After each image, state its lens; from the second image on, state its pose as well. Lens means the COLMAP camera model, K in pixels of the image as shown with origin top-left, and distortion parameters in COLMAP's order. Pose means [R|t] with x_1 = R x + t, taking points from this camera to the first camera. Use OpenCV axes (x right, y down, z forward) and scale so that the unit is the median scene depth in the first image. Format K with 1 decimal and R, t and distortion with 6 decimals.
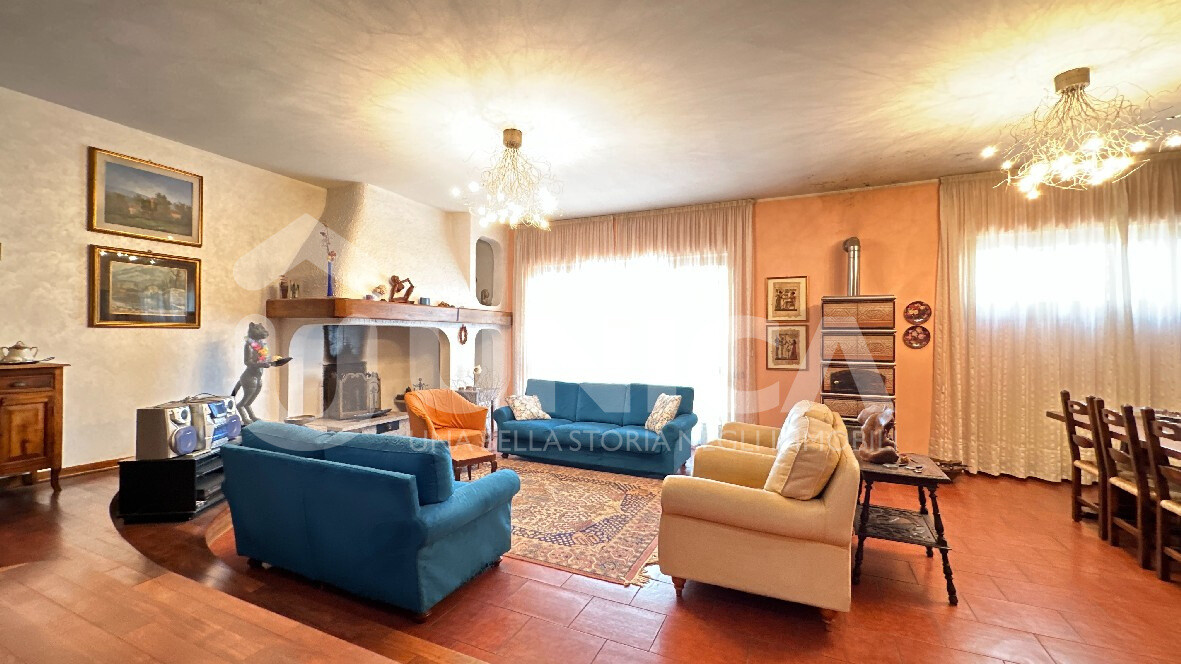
lens RADIAL K [[474.2, 0, 594.7], [0, 474.2, 336.2], [0, 0, 1]] dist [-0.002250, -0.000072]
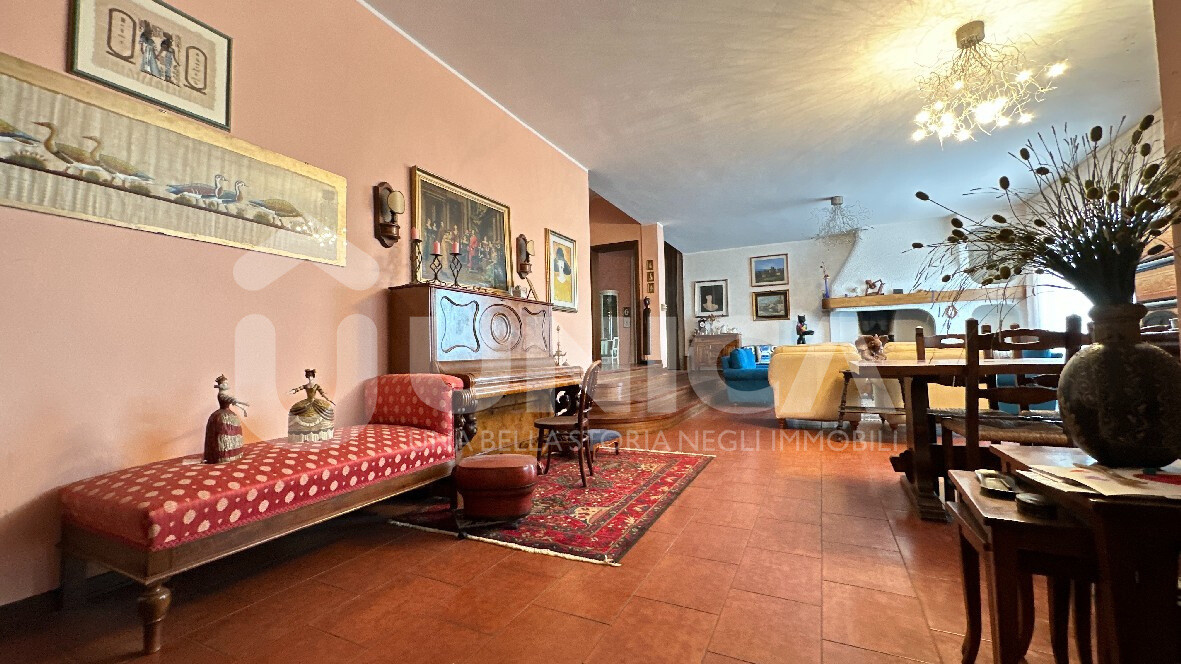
lens RADIAL K [[474.2, 0, 589.6], [0, 474.2, 331.2], [0, 0, 1]] dist [-0.002250, -0.000072]
pose [[-0.030567, -0.050539, -0.998254, 1.242135], [0.022962, 0.998422, -0.051251, 0.113579], [0.999269, -0.024488, -0.029358, 0.077959]]
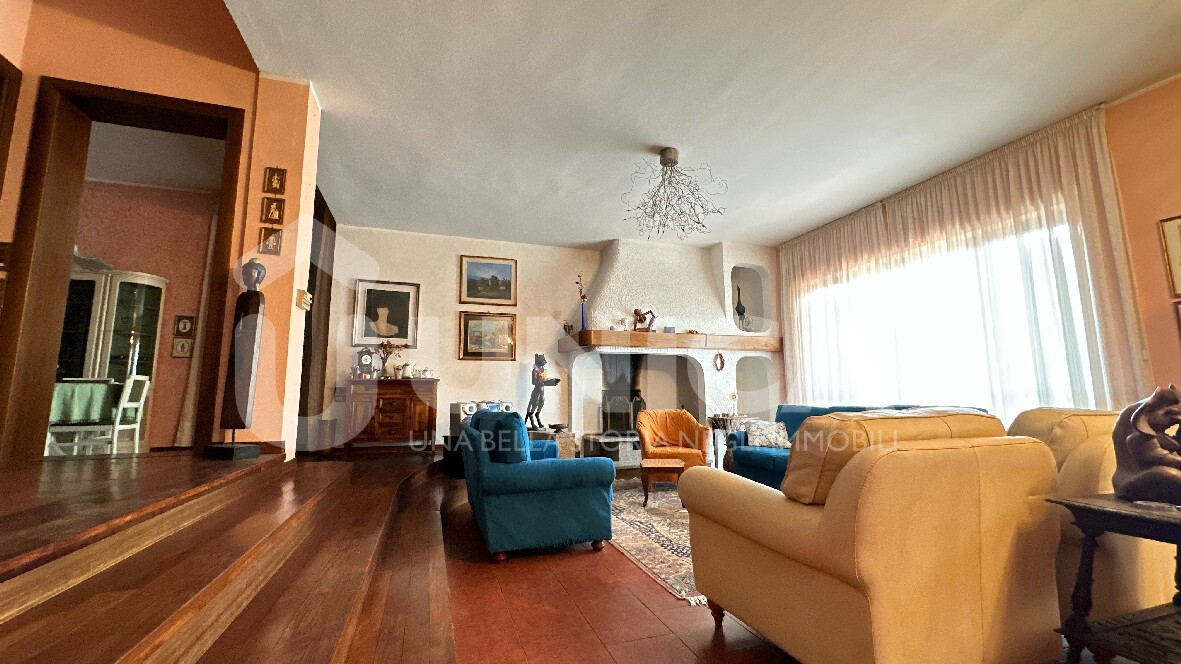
lens RADIAL K [[474.2, 0, 595.2], [0, 474.2, 334.5], [0, 0, 1]] dist [-0.002250, -0.000072]
pose [[0.685323, -0.109462, -0.719965, 0.334200], [0.015043, 0.990556, -0.136284, 0.089692], [0.728084, 0.082568, 0.680497, 0.144613]]
